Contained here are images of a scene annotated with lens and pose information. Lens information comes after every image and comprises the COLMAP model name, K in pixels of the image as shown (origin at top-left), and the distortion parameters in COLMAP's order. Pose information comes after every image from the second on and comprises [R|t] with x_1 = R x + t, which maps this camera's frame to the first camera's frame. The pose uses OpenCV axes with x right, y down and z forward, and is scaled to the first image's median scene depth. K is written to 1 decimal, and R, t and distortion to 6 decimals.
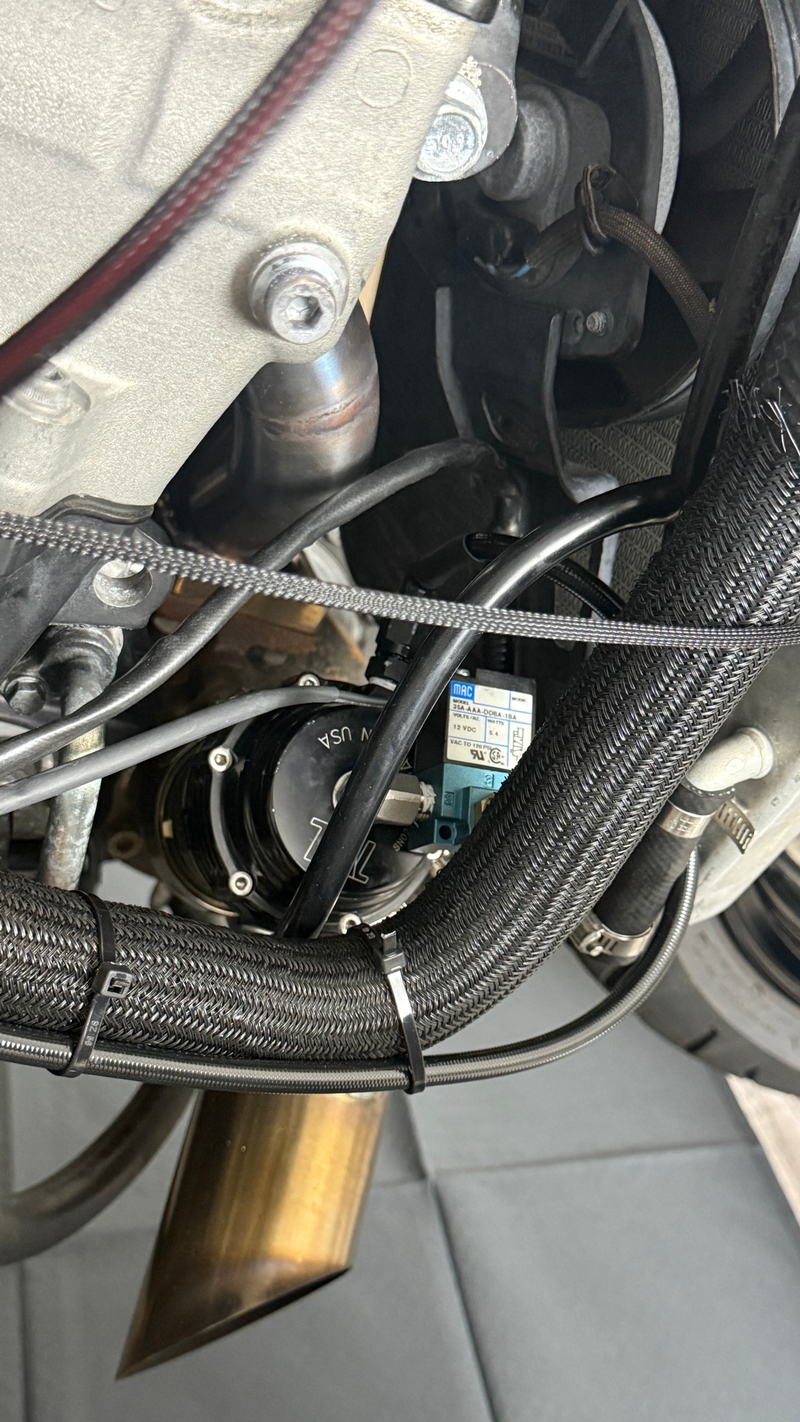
lens RADIAL K [[1511.7, 0, 342.7], [0, 1511.7, 705.1], [0, 0, 1]] dist [0.140964, -0.000845]
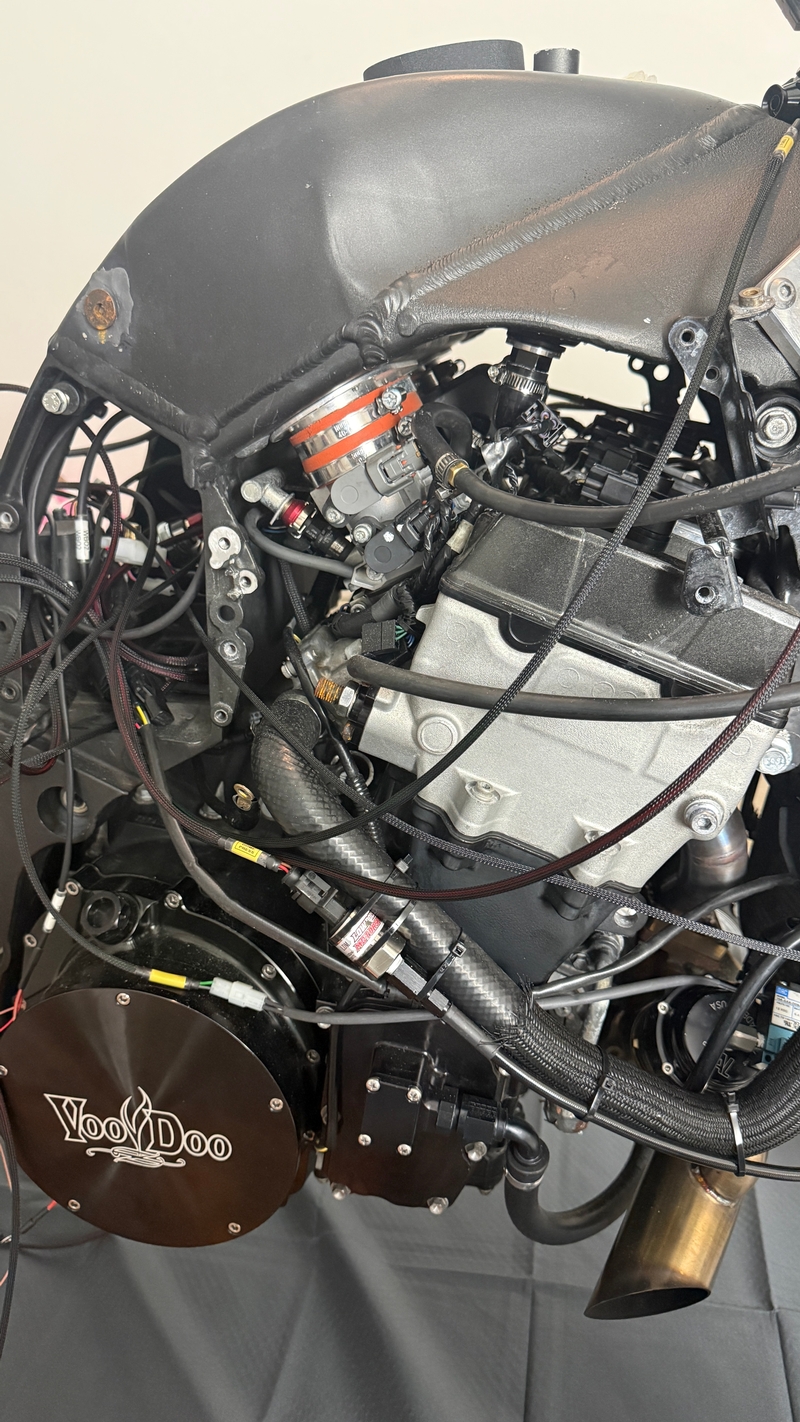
lens RADIAL K [[1075.0, 0, 400.0], [0, 1075.0, 711.0], [0, 0, 1]] dist [0.112124, -0.296921]
pose [[0.933449, 0.055338, -0.354415, 0.106336], [-0.152820, 0.955228, -0.253347, 0.090589], [0.324528, 0.290648, 0.900114, -0.726324]]
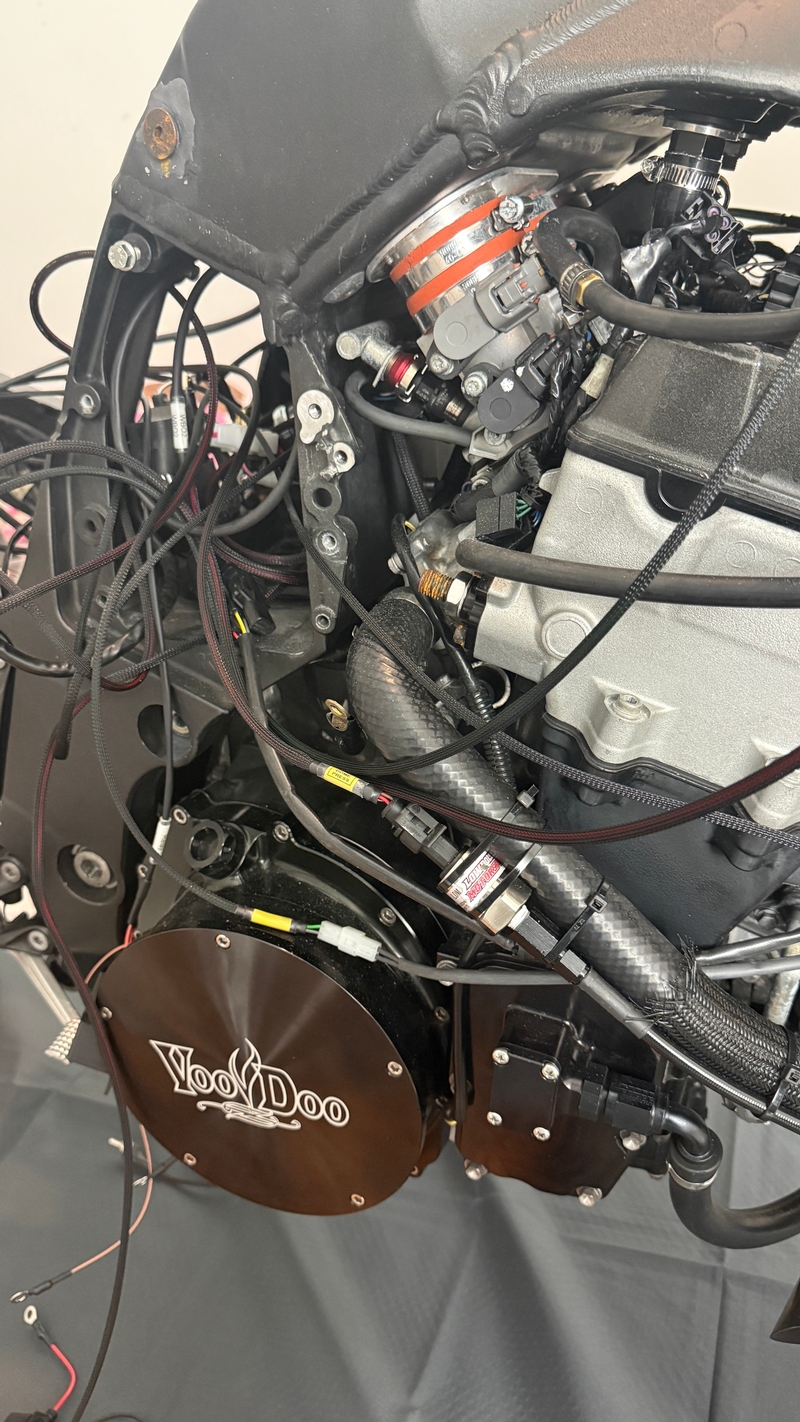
lens RADIAL K [[1071.9, 0, 400.0], [0, 1071.9, 711.0], [0, 0, 1]] dist [0.092591, -0.221012]
pose [[0.839091, 0.075745, -0.538692, 0.114560], [-0.185006, 0.970966, -0.151647, 0.030401], [0.511565, 0.226907, 0.828743, -0.414982]]
